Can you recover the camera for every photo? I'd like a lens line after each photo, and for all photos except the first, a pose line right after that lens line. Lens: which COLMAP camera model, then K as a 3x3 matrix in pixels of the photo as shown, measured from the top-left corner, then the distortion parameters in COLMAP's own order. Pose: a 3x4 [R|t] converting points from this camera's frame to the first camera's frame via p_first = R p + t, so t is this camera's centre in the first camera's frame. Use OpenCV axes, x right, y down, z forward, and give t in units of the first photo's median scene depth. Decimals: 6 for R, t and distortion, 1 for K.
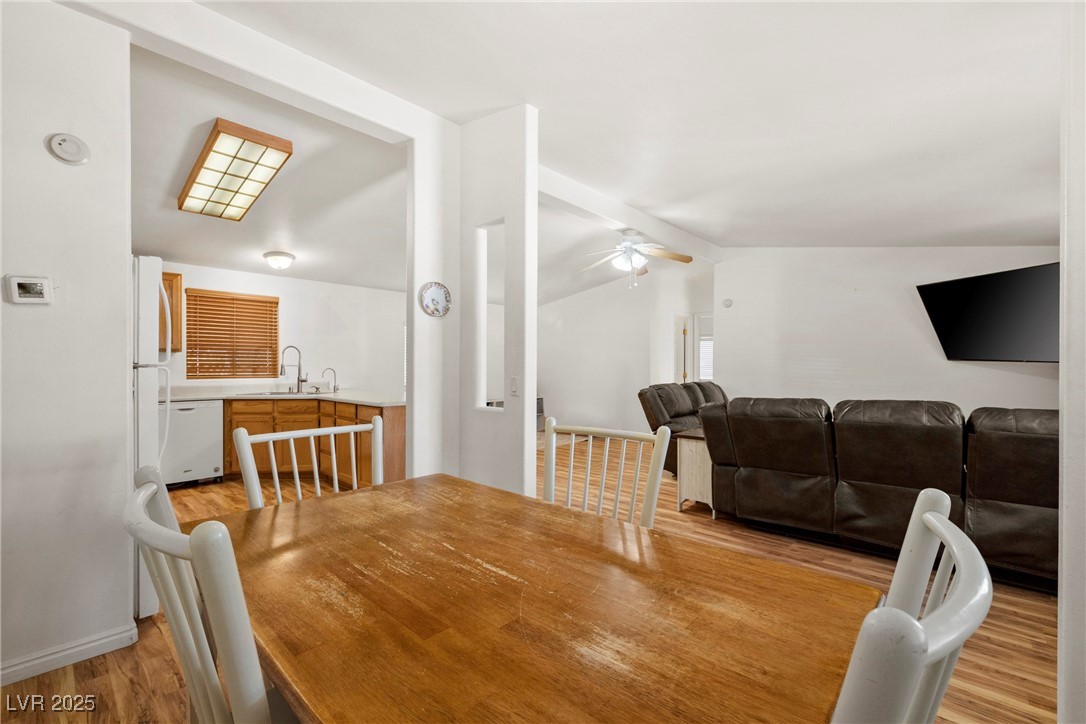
lens RADIAL K [[459.2, 0, 539.4], [0, 459.2, 370.4], [0, 0, 1]] dist [0.002973, 0.000530]
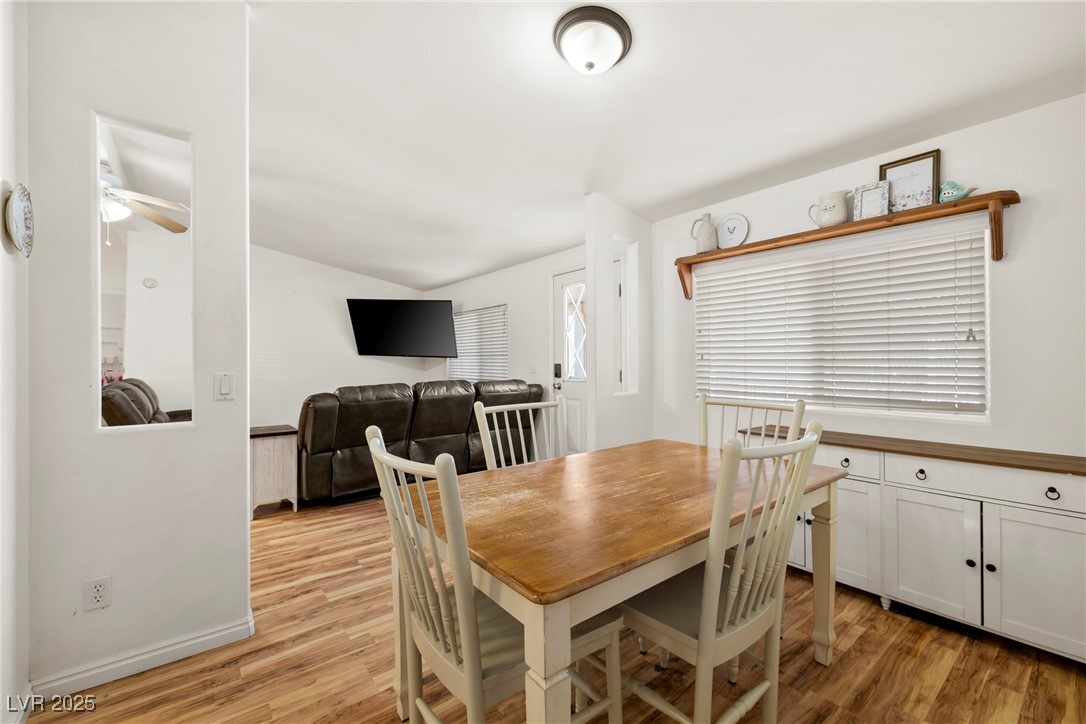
lens RADIAL K [[459.2, 0, 535.7], [0, 459.2, 360.7], [0, 0, 1]] dist [0.002973, 0.000530]
pose [[0.154917, -0.001854, 0.987926, -1.379007], [0.009337, 0.999956, 0.000412, -0.001450], [-0.987883, 0.009160, 0.154928, 0.855805]]
